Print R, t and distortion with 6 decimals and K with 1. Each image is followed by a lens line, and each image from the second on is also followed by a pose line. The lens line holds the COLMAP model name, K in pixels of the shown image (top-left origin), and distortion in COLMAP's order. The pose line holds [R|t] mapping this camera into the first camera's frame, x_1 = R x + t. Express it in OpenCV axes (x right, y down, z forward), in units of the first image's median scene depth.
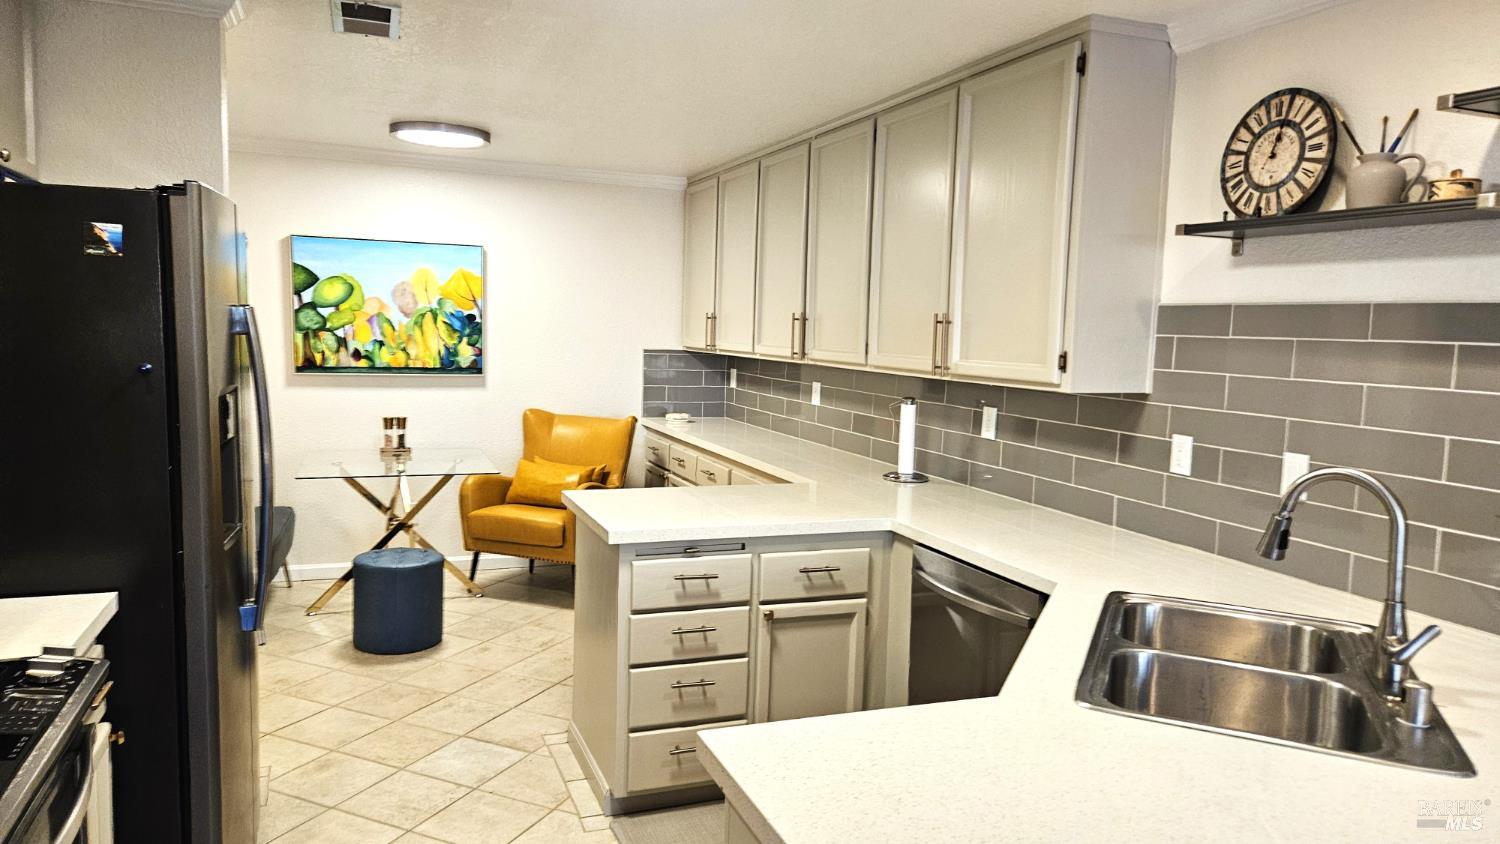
lens RADIAL K [[1060.1, 0, 750.0], [0, 1060.1, 422.0], [0, 0, 1]] dist [0.001971, 0.000429]
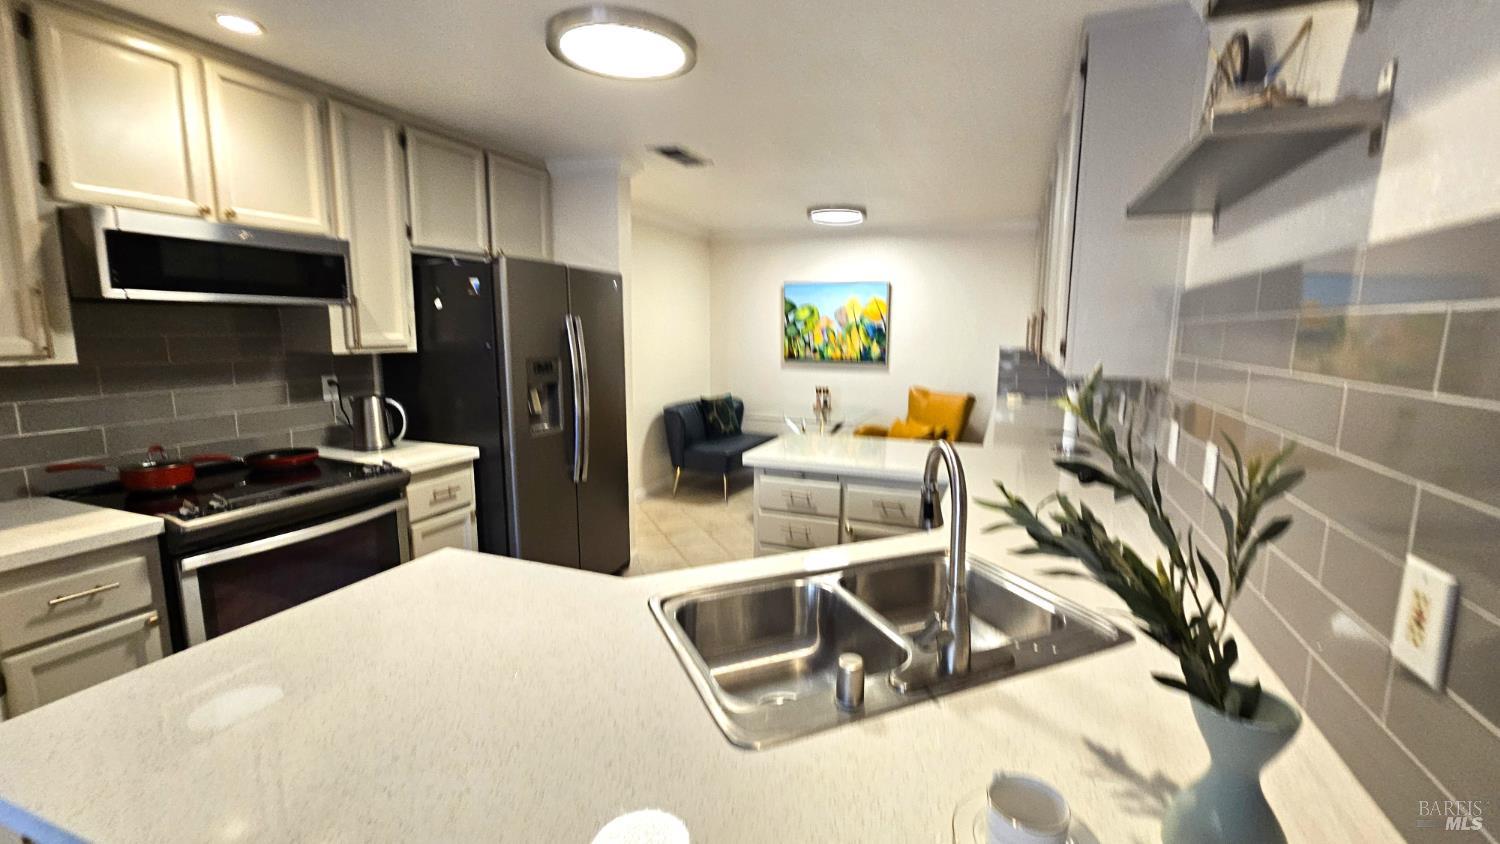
lens RADIAL K [[657.6, 0, 750.0], [0, 657.6, 422.0], [0, 0, 1]] dist [0.001207, 0.000081]
pose [[0.742211, 0.074359, -0.666028, 0.266711], [-0.053013, 0.997225, 0.052259, 0.001059], [0.668066, -0.003480, 0.744094, 0.140229]]
